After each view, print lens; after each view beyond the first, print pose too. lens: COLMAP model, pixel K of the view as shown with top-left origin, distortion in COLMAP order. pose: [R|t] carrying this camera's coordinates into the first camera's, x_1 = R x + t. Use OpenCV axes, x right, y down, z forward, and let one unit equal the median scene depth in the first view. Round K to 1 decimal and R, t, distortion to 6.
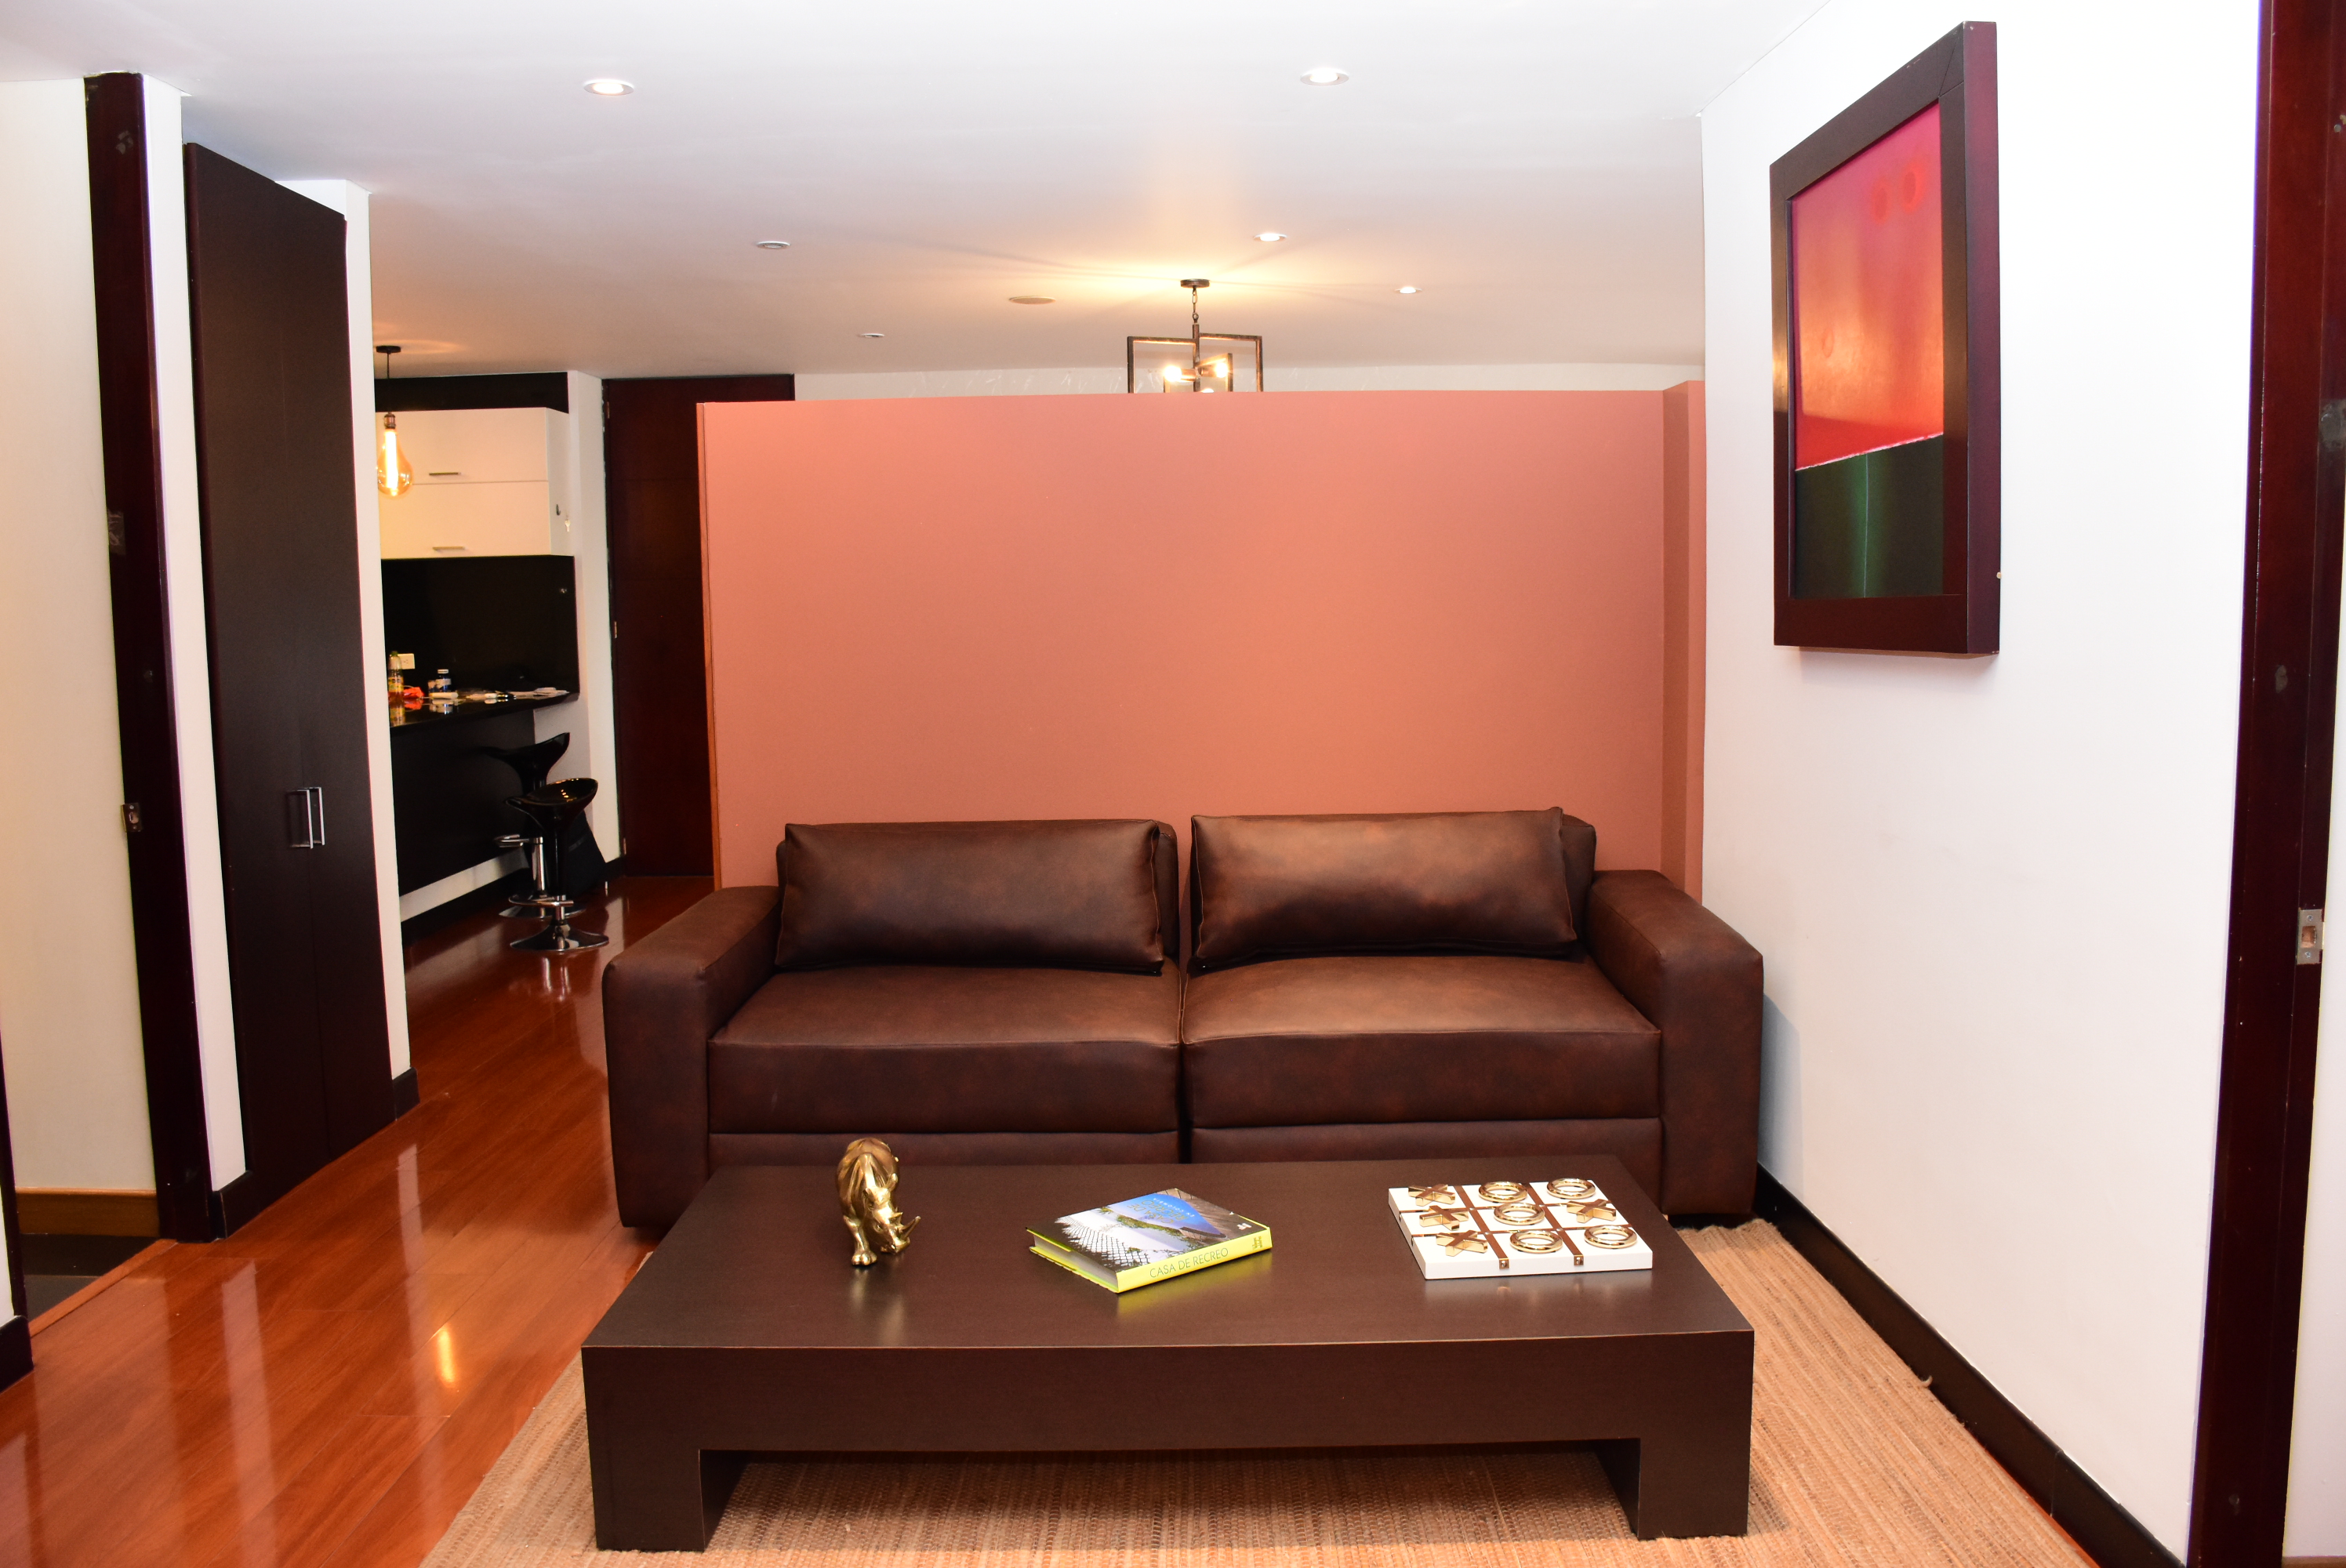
lens RADIAL K [[1805.0, 0, 1172.5], [0, 1805.0, 783.4], [0, 0, 1]] dist [-0.119398, 0.034923]
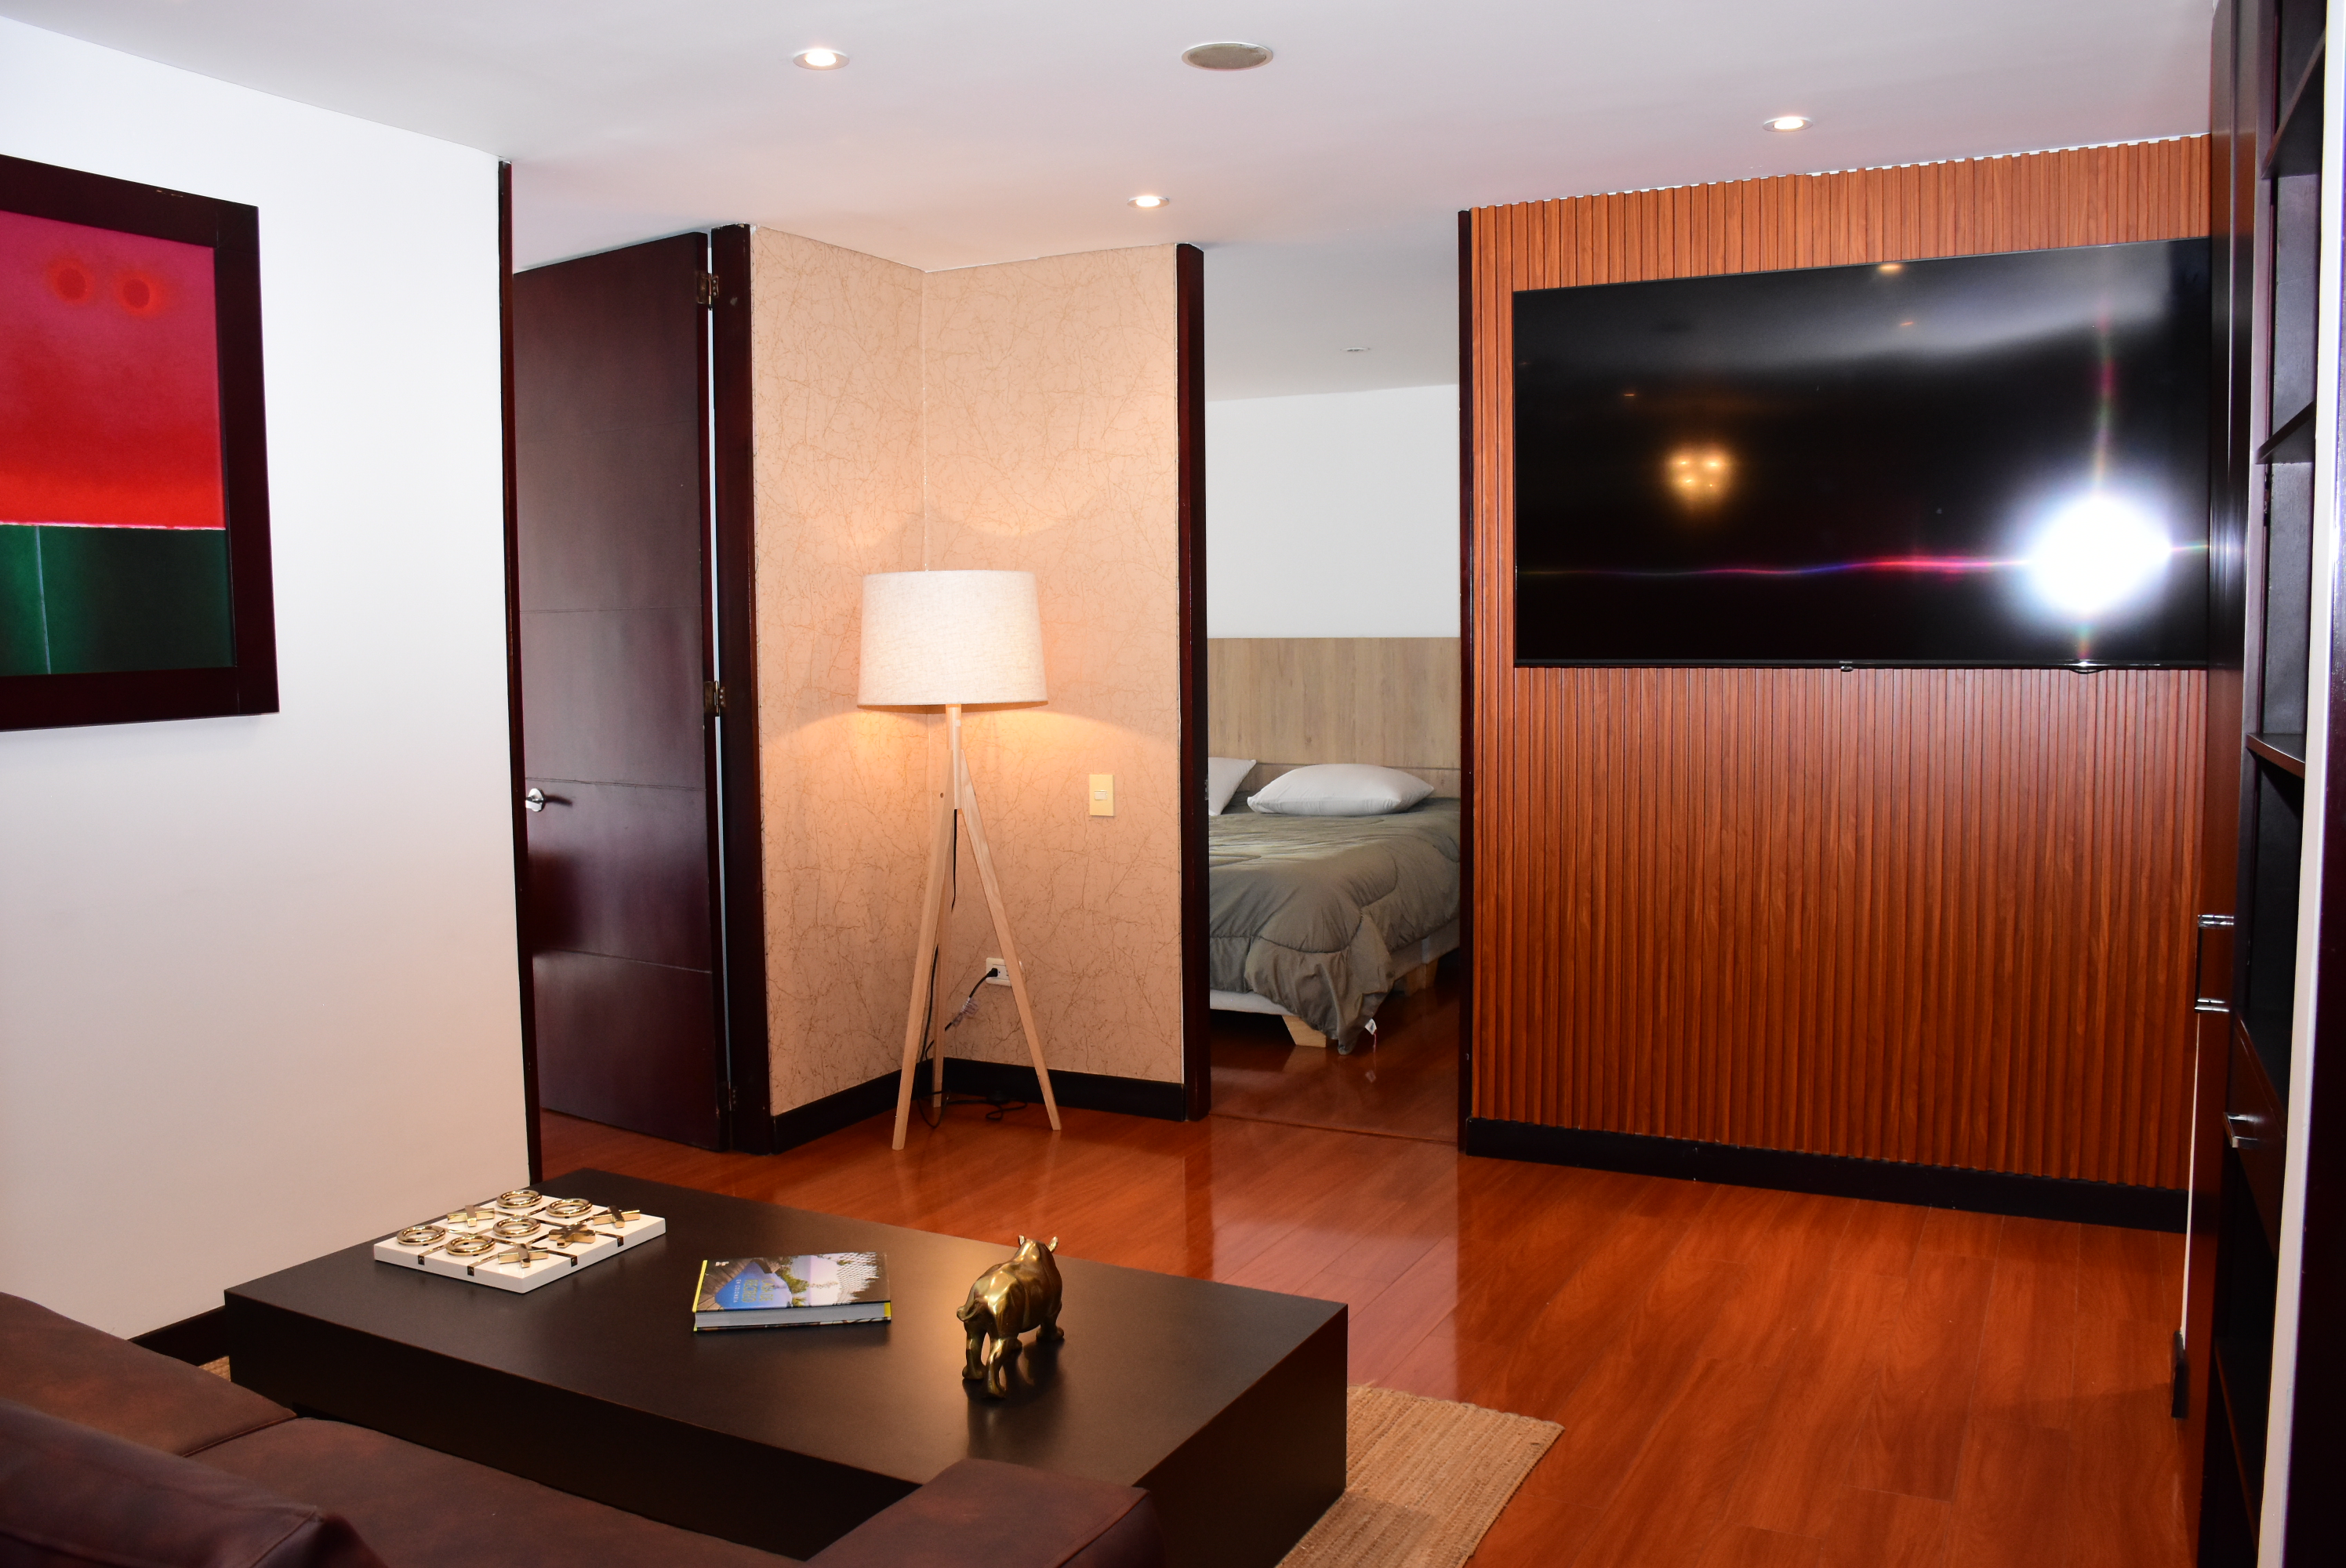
lens RADIAL K [[1805.0, 0, 1175.2], [0, 1805.0, 785.4], [0, 0, 1]] dist [-0.119398, 0.034923]
pose [[-0.879812, -0.012850, 0.475149, -0.674814], [0.071875, 0.984543, 0.159715, -0.168464], [-0.469857, 0.174671, -0.865289, 1.722722]]
